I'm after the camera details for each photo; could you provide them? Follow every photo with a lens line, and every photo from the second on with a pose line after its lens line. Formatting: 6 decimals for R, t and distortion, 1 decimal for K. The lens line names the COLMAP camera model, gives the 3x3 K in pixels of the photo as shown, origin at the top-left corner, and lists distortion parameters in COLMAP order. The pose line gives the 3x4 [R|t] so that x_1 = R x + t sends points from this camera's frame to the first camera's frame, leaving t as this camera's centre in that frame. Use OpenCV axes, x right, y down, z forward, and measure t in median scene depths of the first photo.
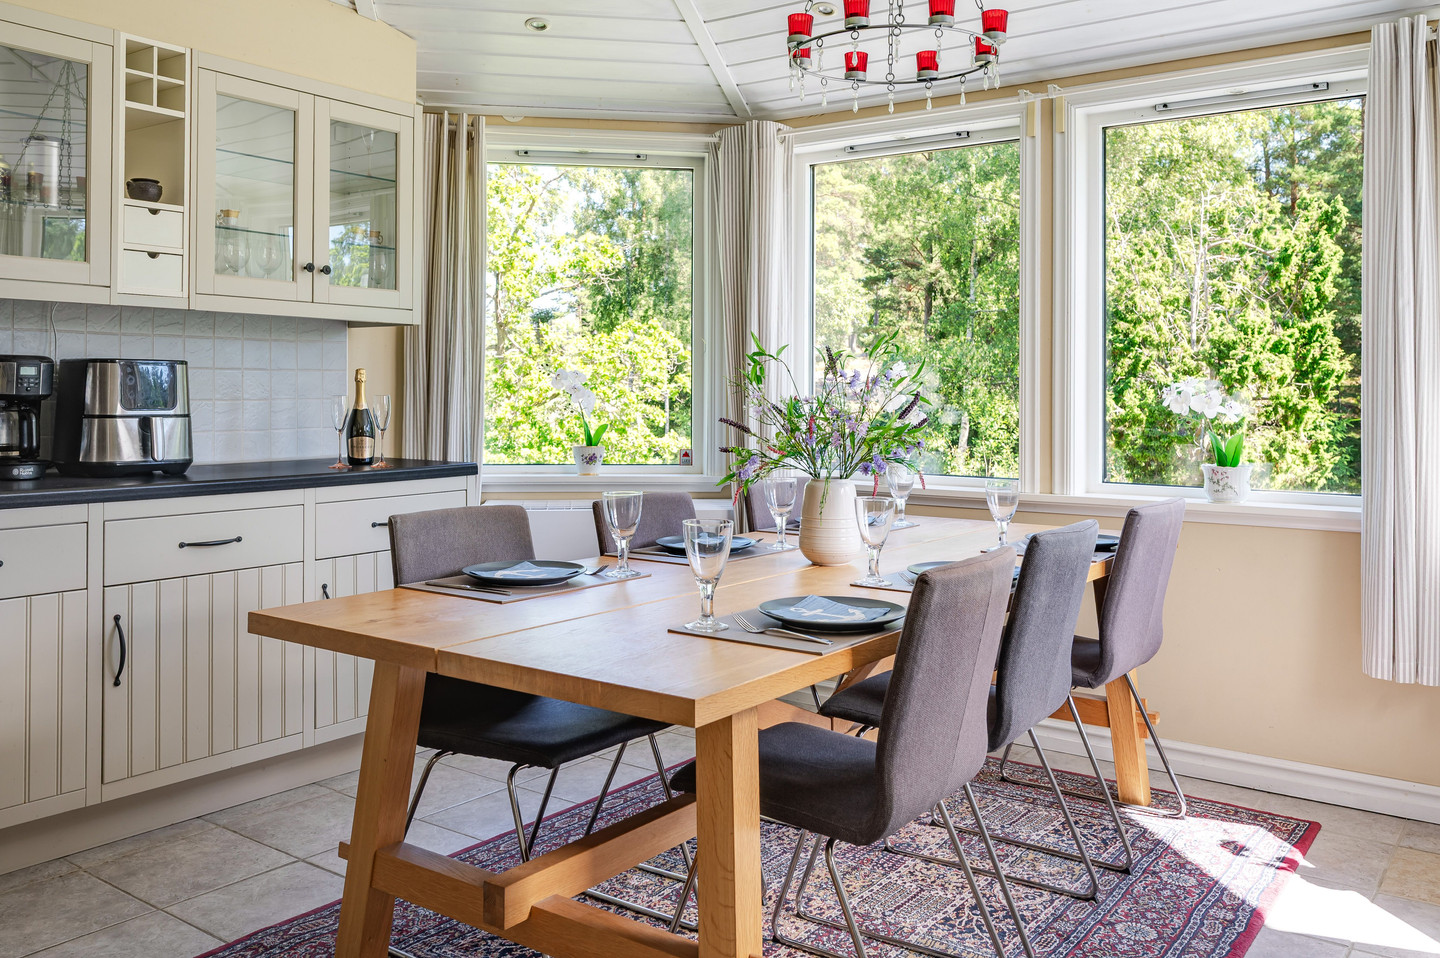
lens RADIAL K [[1180.2, 0, 720.6], [0, 1180.2, 394.3], [0, 0, 1]] dist [-0.010516, -0.002539]
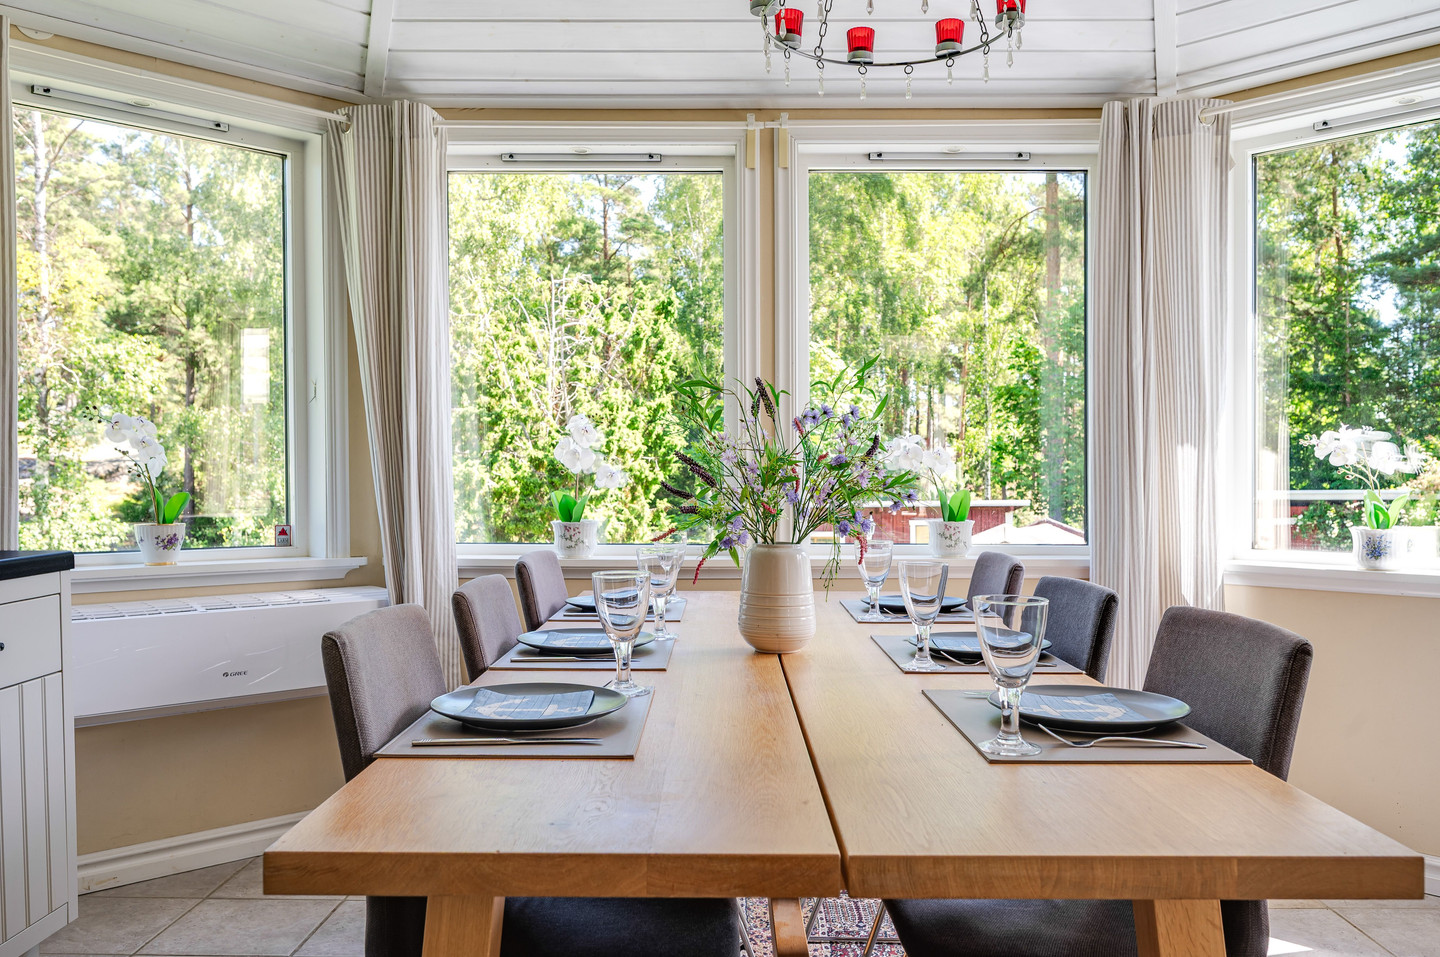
lens RADIAL K [[1161.2, 0, 718.4], [0, 1161.2, 499.3], [0, 0, 1]] dist [-0.011642, 0.002102]
pose [[0.811688, -0.017111, 0.583840, -0.086553], [0.004362, 0.999720, 0.023236, 0.005077], [-0.584074, -0.016314, 0.811536, 0.085152]]
